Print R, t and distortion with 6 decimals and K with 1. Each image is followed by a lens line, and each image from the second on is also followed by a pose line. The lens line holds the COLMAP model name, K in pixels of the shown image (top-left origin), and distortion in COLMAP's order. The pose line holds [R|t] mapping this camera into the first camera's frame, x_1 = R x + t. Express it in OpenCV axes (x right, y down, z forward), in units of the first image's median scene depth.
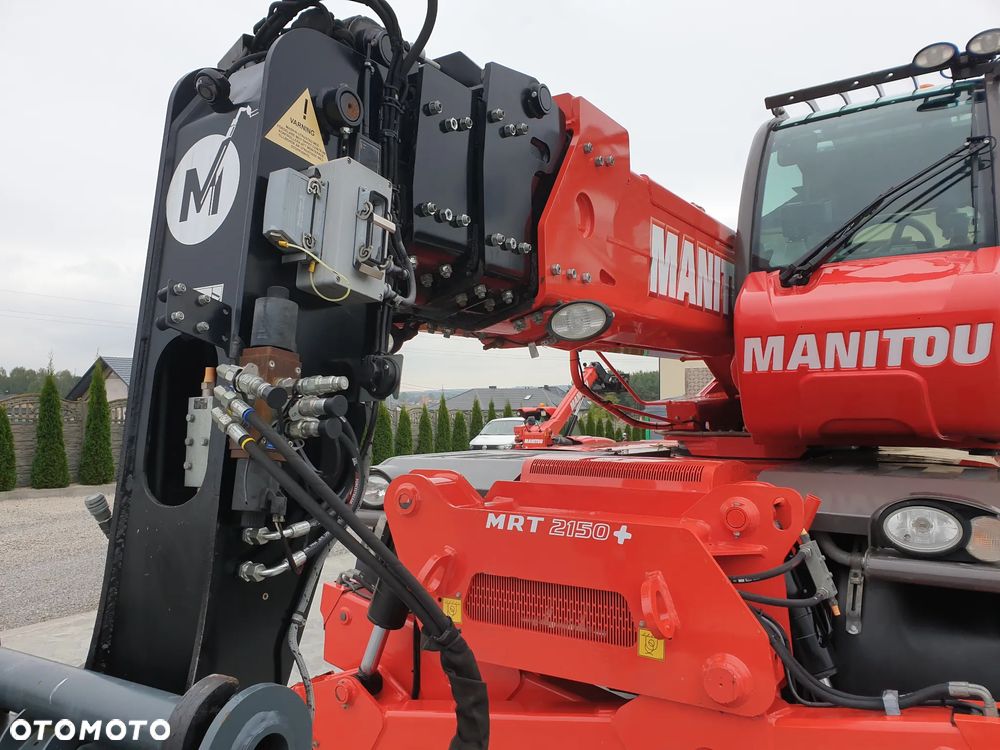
lens RADIAL K [[766.9, 0, 494.1], [0, 766.9, 367.7], [0, 0, 1]] dist [0.014448, 0.002195]
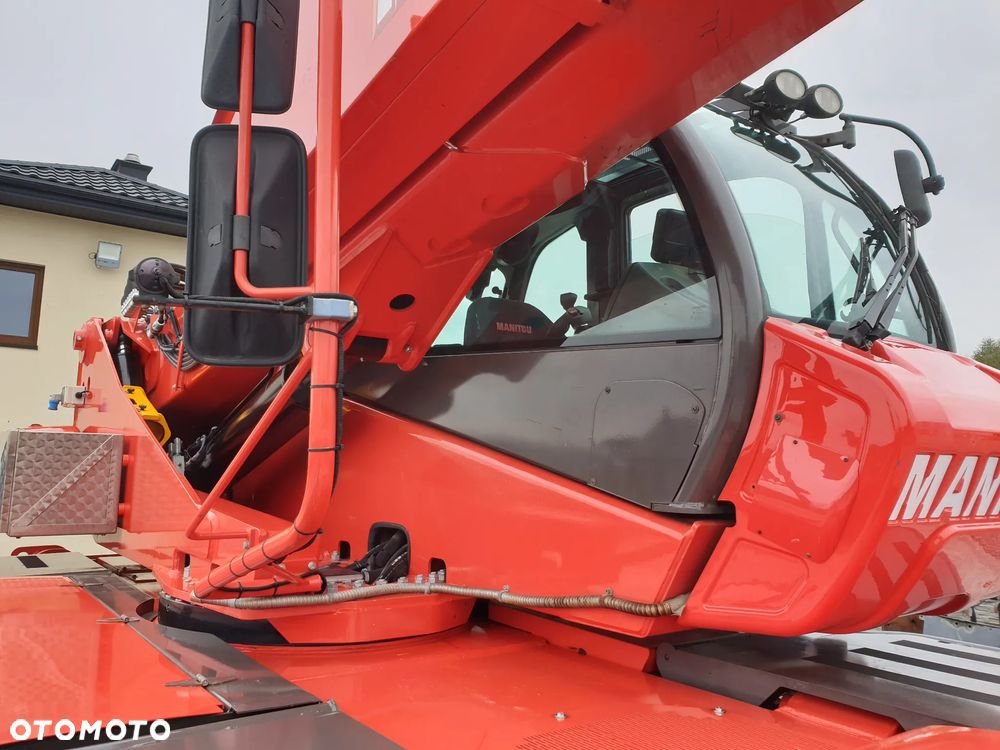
lens RADIAL K [[766.9, 0, 494.1], [0, 766.9, 367.7], [0, 0, 1]] dist [0.014448, 0.002195]
pose [[0.370806, 0.125092, 0.920247, -0.283360], [-0.073380, 0.991736, -0.105242, -0.026825], [-0.925807, -0.028504, 0.376921, 1.302383]]
